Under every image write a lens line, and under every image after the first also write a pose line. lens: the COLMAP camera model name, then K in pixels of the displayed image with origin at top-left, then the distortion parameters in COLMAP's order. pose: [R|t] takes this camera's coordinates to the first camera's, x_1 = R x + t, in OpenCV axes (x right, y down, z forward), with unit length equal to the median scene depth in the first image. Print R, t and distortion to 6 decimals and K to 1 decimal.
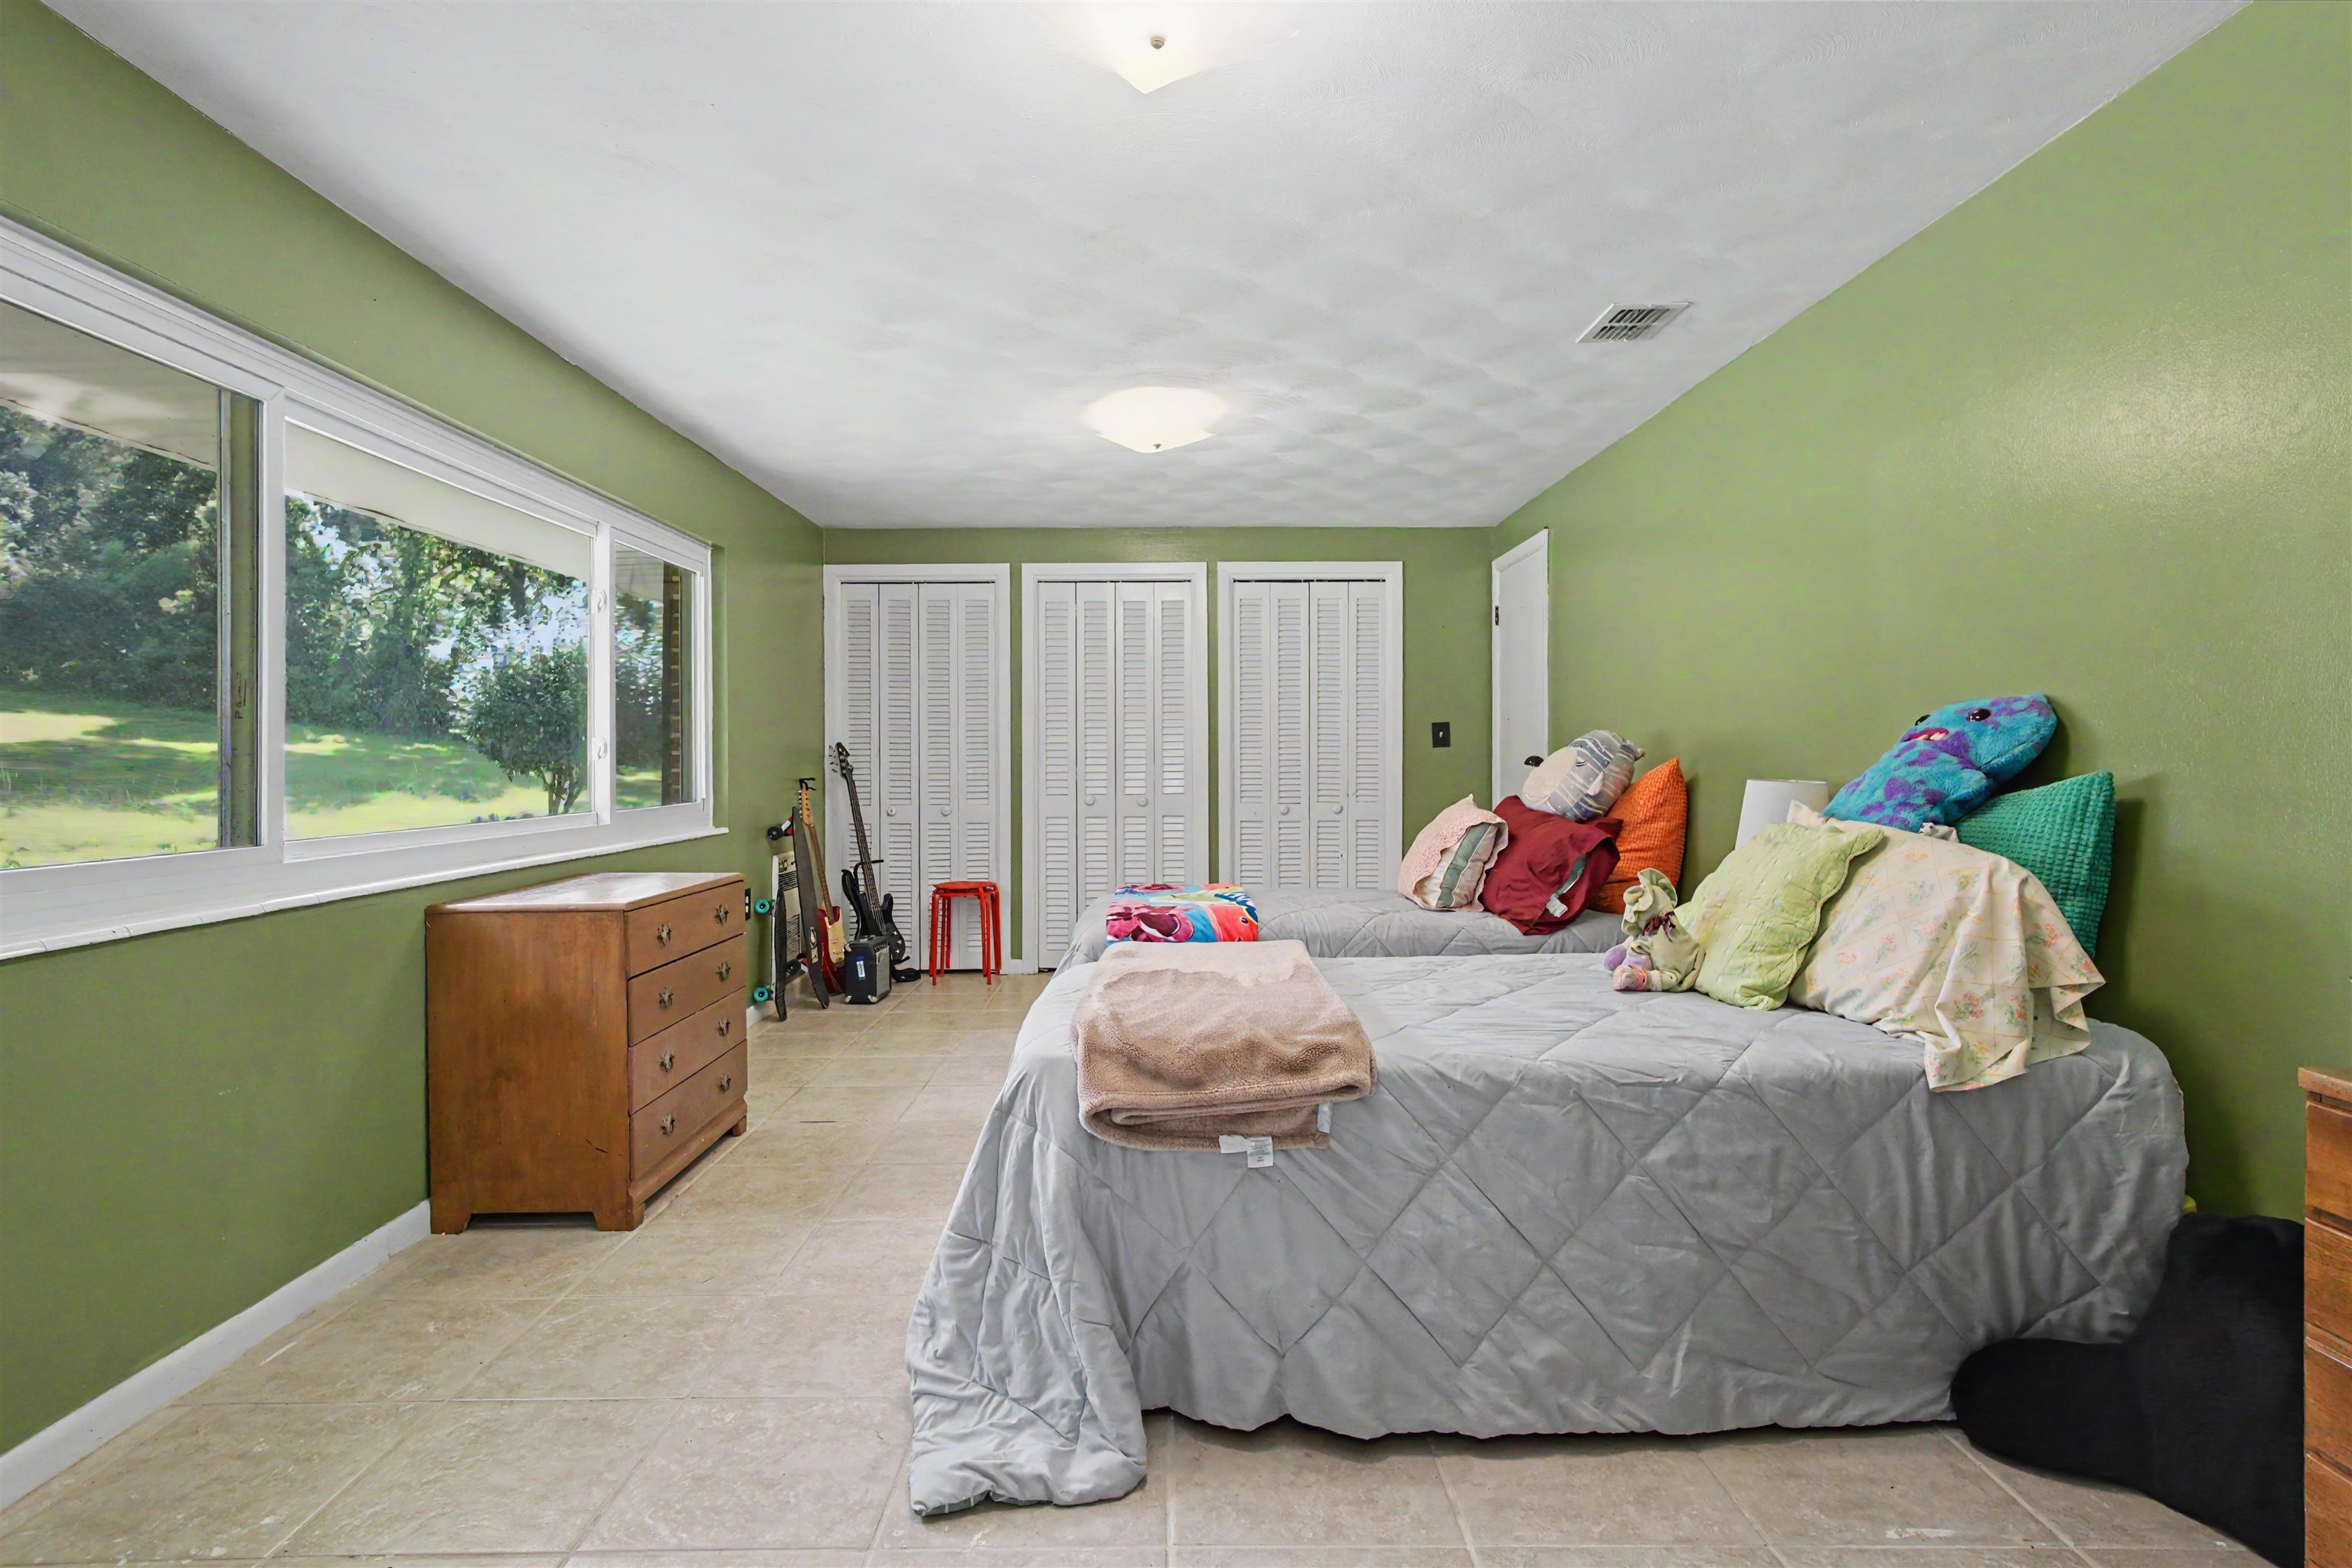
lens RADIAL K [[1259.1, 0, 1176.0], [0, 1259.1, 784.0], [0, 0, 1]] dist [-0.000844, 0.009874]
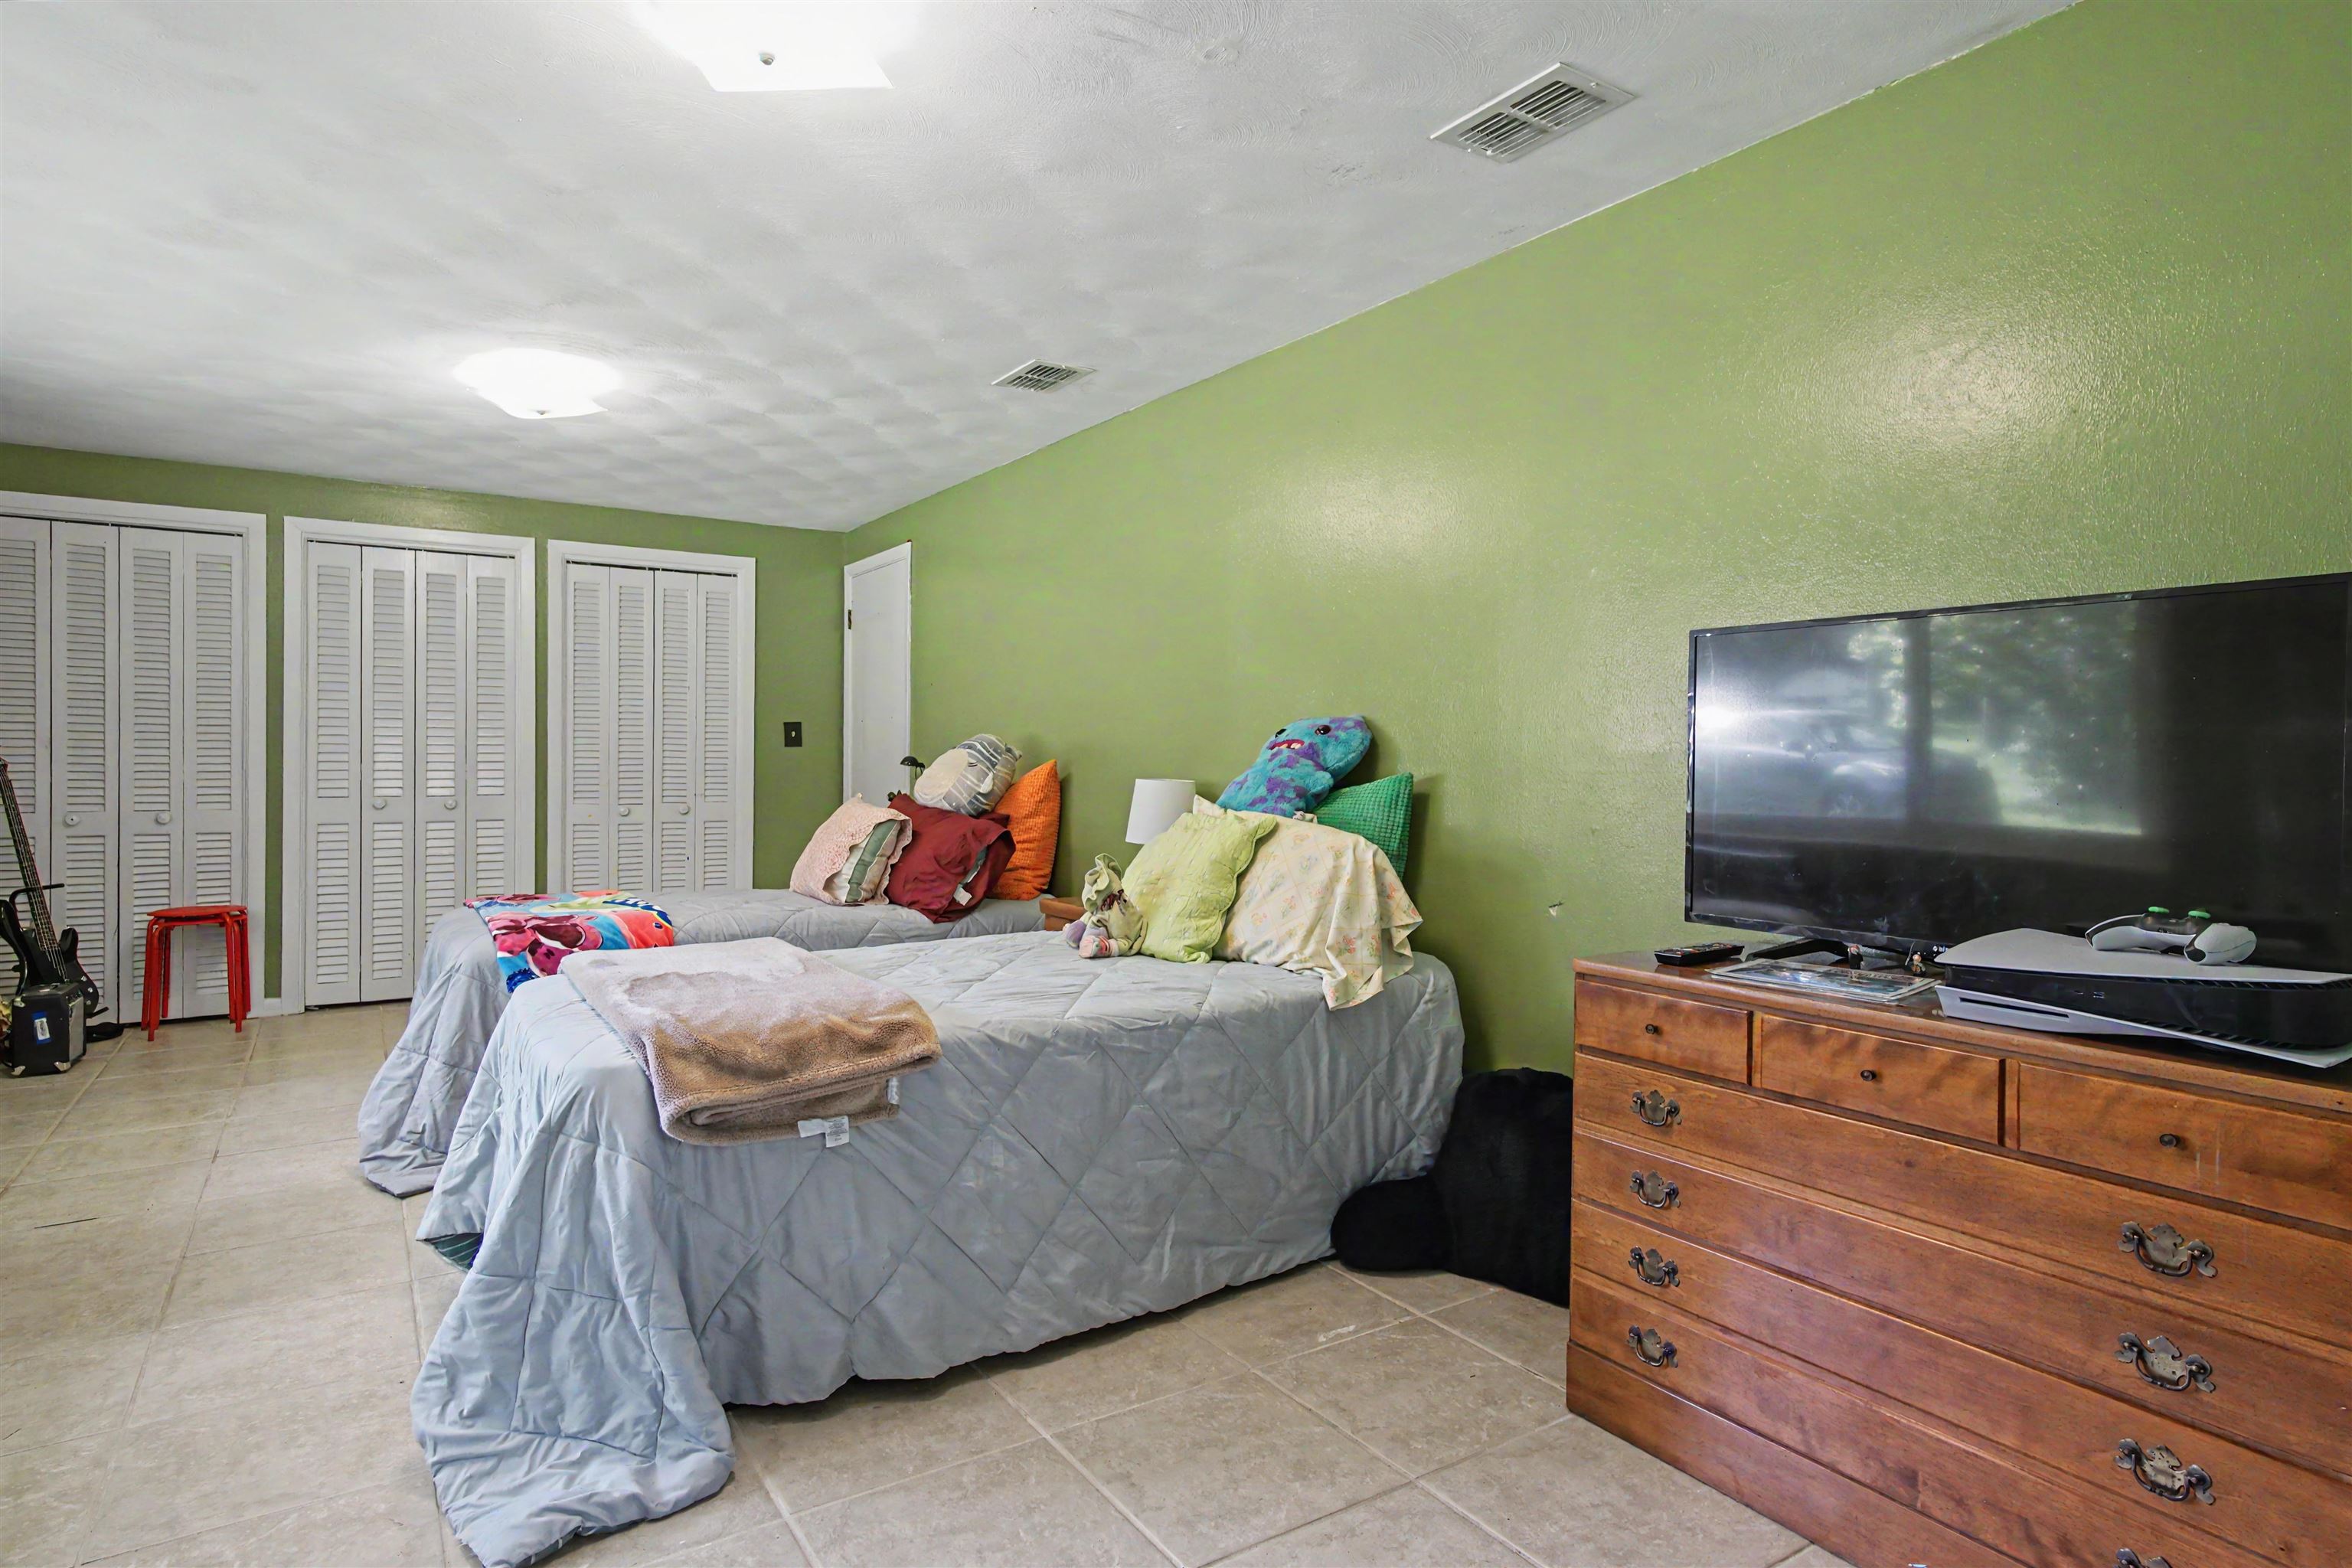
lens RADIAL K [[1271.9, 0, 1176.0], [0, 1271.9, 784.0], [0, 0, 1]] dist [-0.001657, 0.010441]
pose [[0.838311, -0.001298, 0.545190, -0.263753], [0.001421, 0.999999, 0.000195, 0.001917], [-0.545190, 0.000612, 0.838312, -0.045129]]
